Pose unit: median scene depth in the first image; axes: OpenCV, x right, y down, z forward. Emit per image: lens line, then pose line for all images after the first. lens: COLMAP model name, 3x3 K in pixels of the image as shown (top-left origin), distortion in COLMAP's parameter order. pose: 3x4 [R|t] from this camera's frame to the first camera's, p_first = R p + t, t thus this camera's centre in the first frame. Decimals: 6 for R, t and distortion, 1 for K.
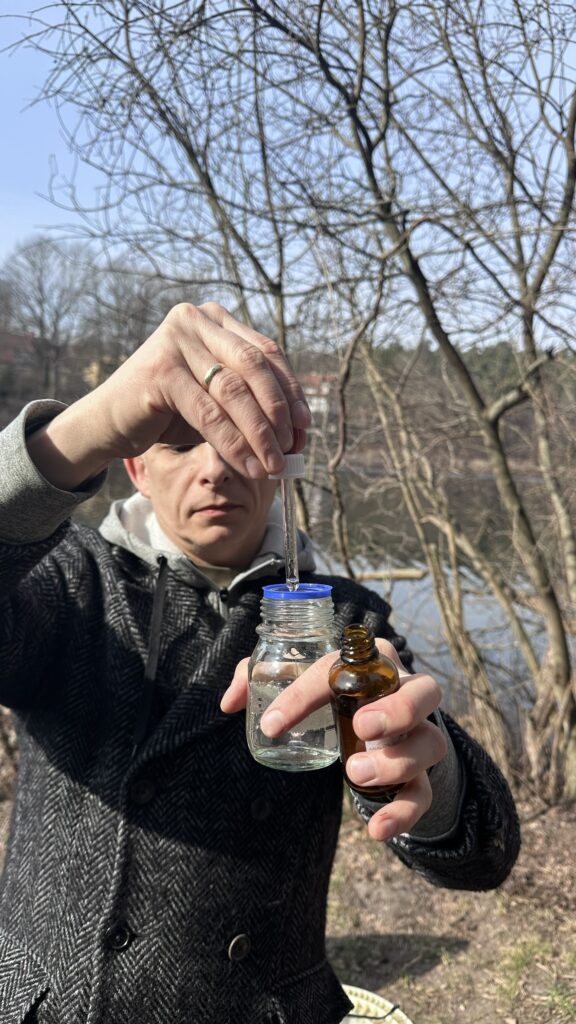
lens RADIAL K [[684.9, 0, 288.0], [0, 684.9, 512.0], [0, 0, 1]] dist [-0.000016, 0.000028]
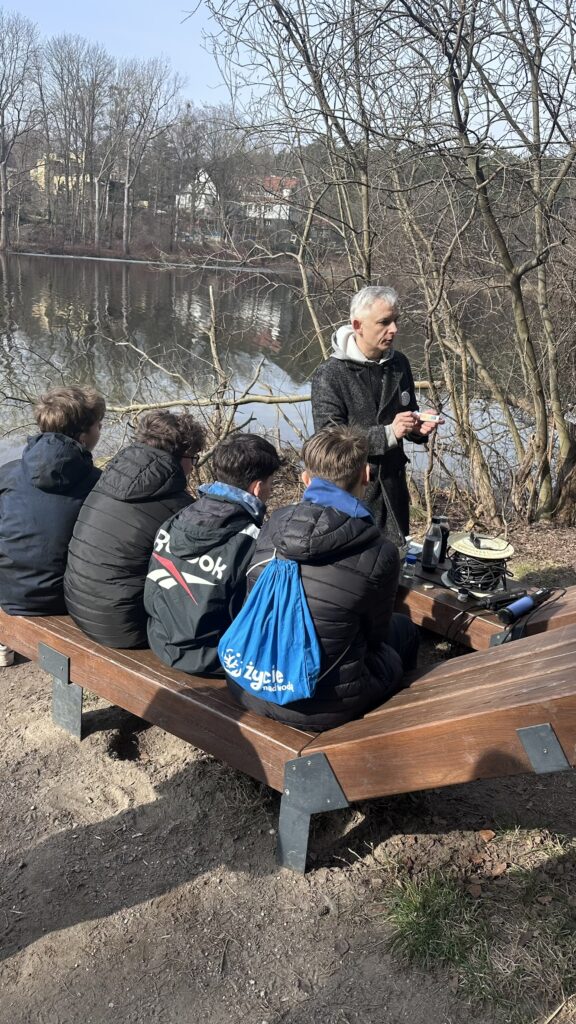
lens RADIAL K [[684.9, 0, 288.0], [0, 684.9, 512.0], [0, 0, 1]] dist [-0.000016, 0.000028]
pose [[0.997045, -0.016975, 0.074923, -0.299850], [-0.003044, 0.965787, 0.259319, -0.021290], [-0.076762, -0.258780, 0.962881, -0.509032]]
